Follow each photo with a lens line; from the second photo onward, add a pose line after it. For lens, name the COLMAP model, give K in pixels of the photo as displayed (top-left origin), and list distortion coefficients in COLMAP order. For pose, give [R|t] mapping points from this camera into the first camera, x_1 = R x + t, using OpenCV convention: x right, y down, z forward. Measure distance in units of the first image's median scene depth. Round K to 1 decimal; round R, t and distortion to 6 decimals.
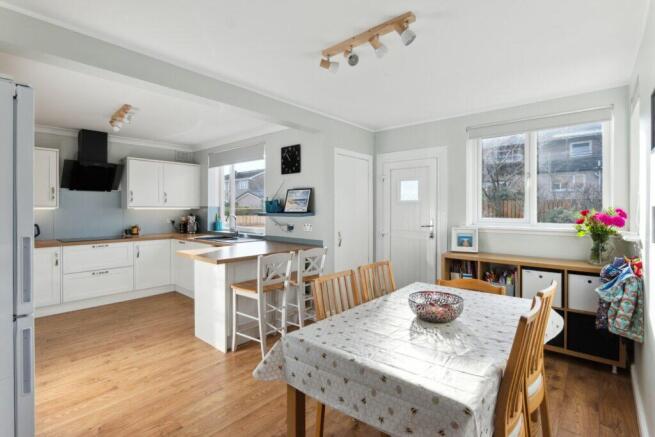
lens RADIAL K [[315.0, 0, 325.5], [0, 315.0, 210.5], [0, 0, 1]] dist [-0.002143, 0.000588]
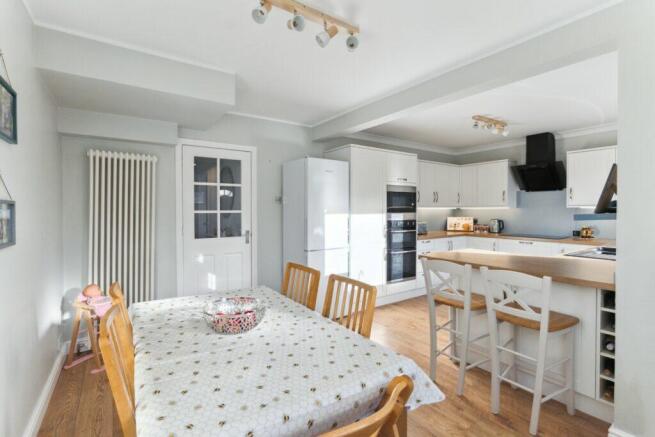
lens RADIAL K [[315.0, 0, 334.4], [0, 315.0, 214.1], [0, 0, 1]] dist [-0.002143, 0.000588]
pose [[-0.226147, 0.013883, -0.973994, 0.486576], [-0.005855, 0.999861, 0.015611, 0.002695], [0.974076, 0.009233, -0.226034, 0.622416]]
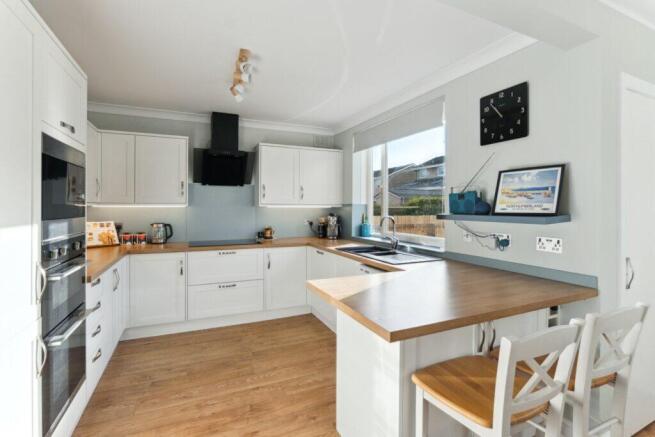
lens RADIAL K [[315.0, 0, 326.4], [0, 315.0, 208.1], [0, 0, 1]] dist [-0.002143, 0.000588]
pose [[0.912945, 0.003833, -0.408065, -0.160388], [-0.005612, 0.999979, -0.003164, -0.000694], [0.408044, 0.005179, 0.912948, 0.376393]]
